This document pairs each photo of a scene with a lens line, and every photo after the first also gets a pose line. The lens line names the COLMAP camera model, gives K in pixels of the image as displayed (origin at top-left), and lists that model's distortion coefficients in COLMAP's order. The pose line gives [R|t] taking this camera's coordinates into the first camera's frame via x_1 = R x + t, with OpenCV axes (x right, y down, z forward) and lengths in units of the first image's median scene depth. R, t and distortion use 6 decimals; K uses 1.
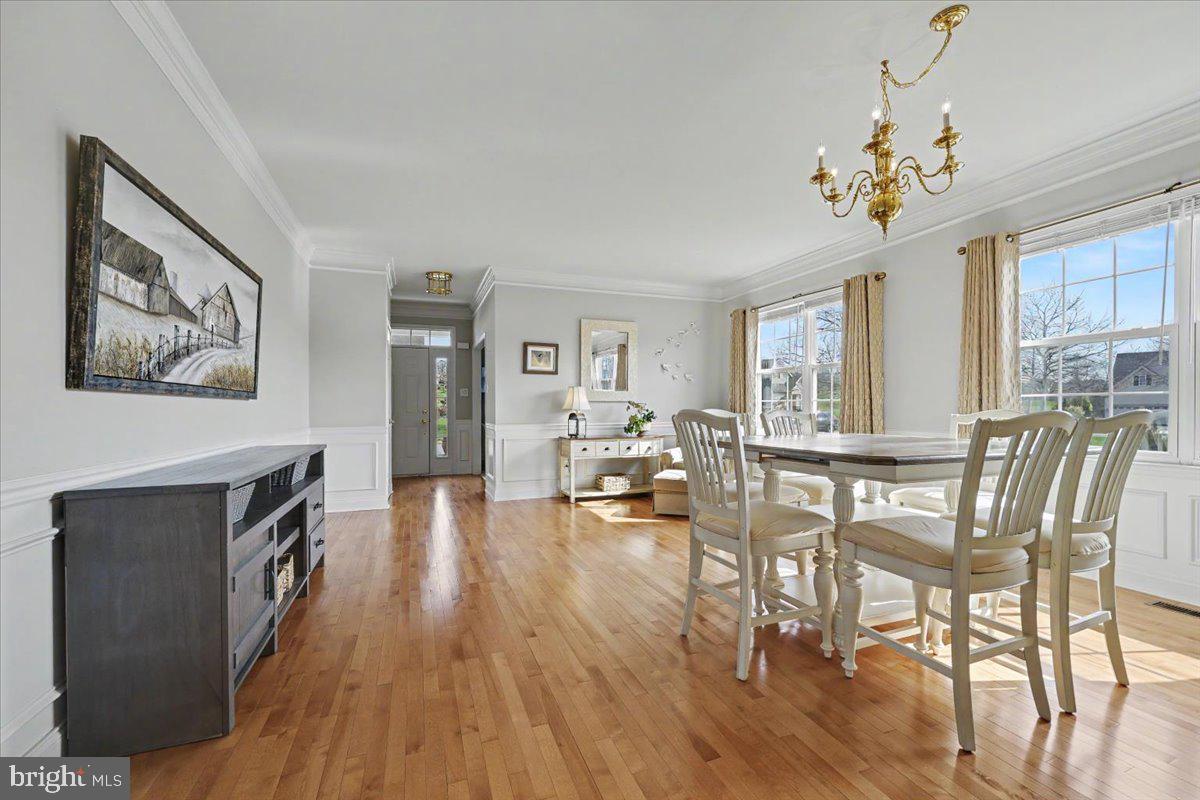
lens RADIAL K [[484.2, 0, 594.2], [0, 484.2, 407.9], [0, 0, 1]] dist [0.002545, -0.000808]
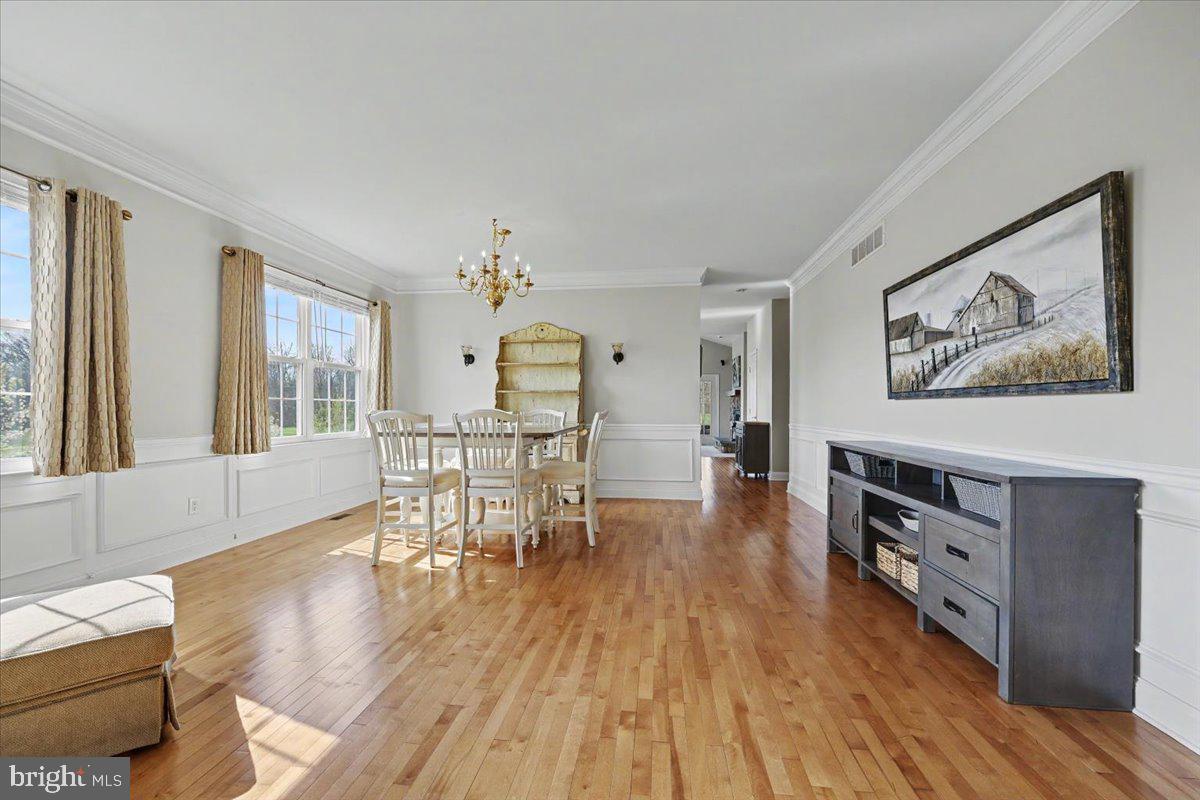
lens RADIAL K [[484.2, 0, 603.5], [0, 484.2, 407.1], [0, 0, 1]] dist [0.002545, -0.000808]
pose [[-0.889816, 0.002654, 0.456312, -0.630714], [0.001657, 0.999995, -0.002584, 0.000728], [-0.456316, -0.001543, -0.889816, 2.580932]]
